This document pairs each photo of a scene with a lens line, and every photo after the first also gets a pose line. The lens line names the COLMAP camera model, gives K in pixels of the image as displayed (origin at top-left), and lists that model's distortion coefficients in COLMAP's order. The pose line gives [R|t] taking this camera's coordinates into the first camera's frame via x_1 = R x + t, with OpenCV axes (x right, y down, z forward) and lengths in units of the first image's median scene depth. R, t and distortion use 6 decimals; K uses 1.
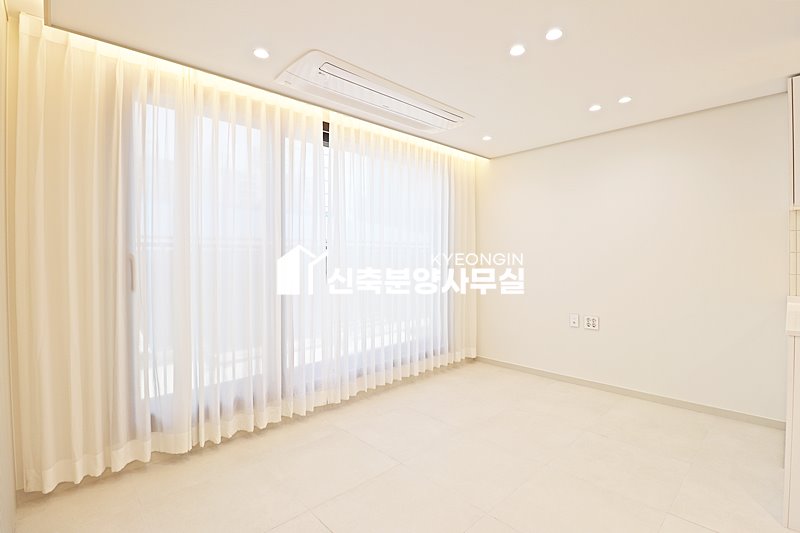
lens RADIAL K [[373.1, 0, 401.9], [0, 373.1, 257.6], [0, 0, 1]] dist [0.001869, -0.016373]
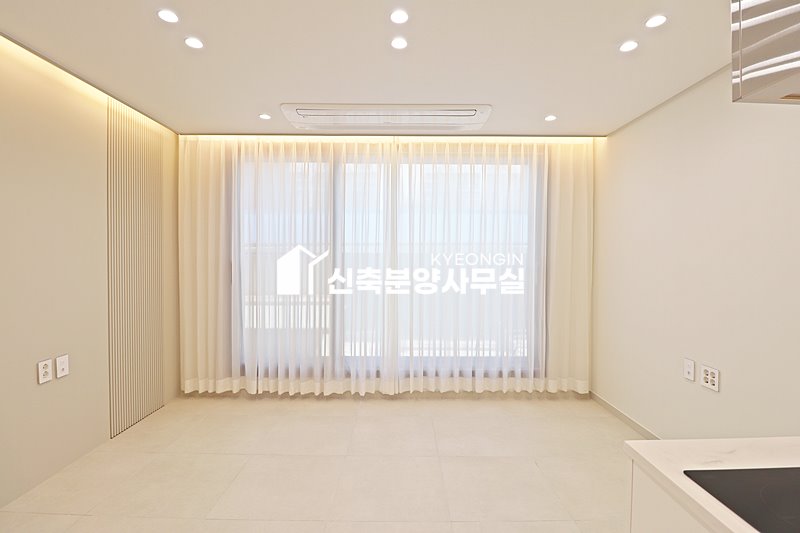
lens RADIAL K [[370.6, 0, 399.2], [0, 370.6, 260.8], [0, 0, 1]] dist [0.003145, -0.016037]
pose [[0.730409, 0.015827, -0.682826, 0.546019], [-0.008536, 0.999865, 0.014046, -0.024394], [0.682956, -0.004431, 0.730446, 0.202511]]
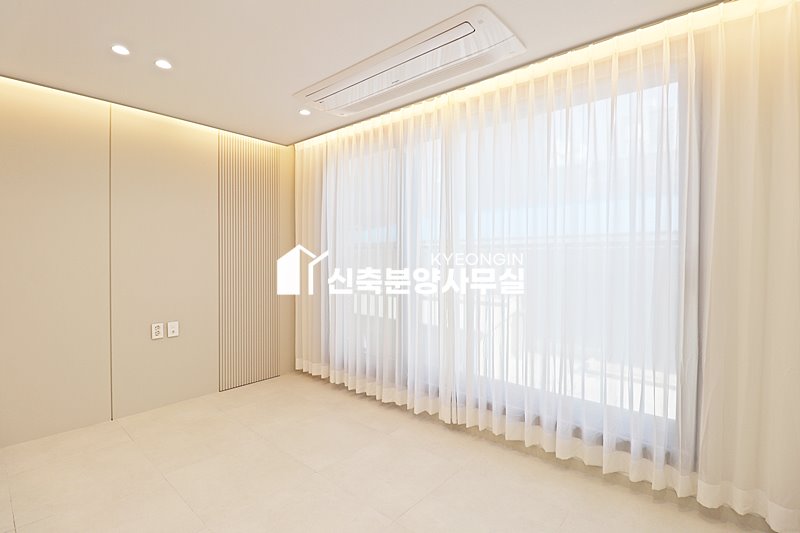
lens RADIAL K [[373.1, 0, 401.9], [0, 373.1, 257.6], [0, 0, 1]] dist [0.001869, -0.016373]
pose [[0.108261, 0.011659, -0.994054, 0.631589], [-0.003169, 0.999930, 0.011383, -0.010436], [0.994118, 0.001918, 0.108290, 0.720822]]
